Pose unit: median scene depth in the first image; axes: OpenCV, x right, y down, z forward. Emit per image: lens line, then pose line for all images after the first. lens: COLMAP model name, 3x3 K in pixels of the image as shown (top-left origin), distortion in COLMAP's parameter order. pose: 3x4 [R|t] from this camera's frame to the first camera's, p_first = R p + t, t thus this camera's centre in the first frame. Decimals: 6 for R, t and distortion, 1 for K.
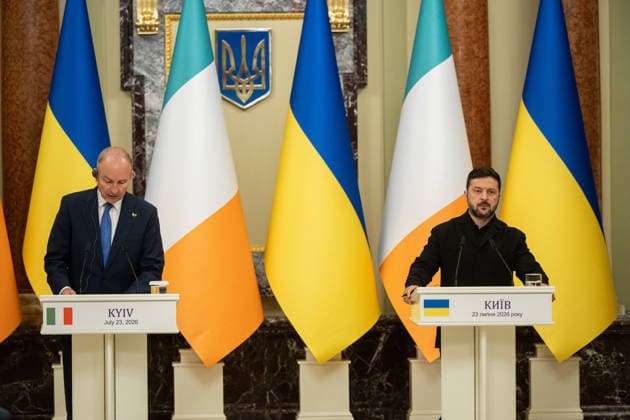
lens RADIAL K [[3360.8, 0, 357.2], [0, 3360.8, 210.0], [0, 0, 1]] dist [-0.198098, 8.304269]
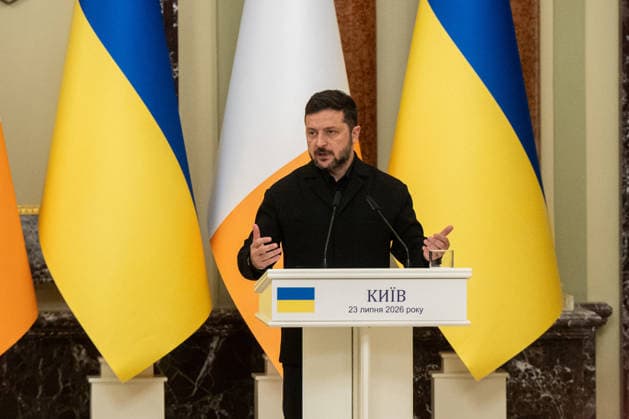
lens RADIAL K [[3943.6, 0, 264.1], [0, 3943.6, 208.0], [0, 0, 1]] dist [0.242856, 9.221469]
pose [[0.999796, 0.002840, 0.020021, 0.001589], [-0.003032, 0.999950, 0.009577, 0.003351], [-0.019993, -0.009635, 0.999754, 0.209668]]
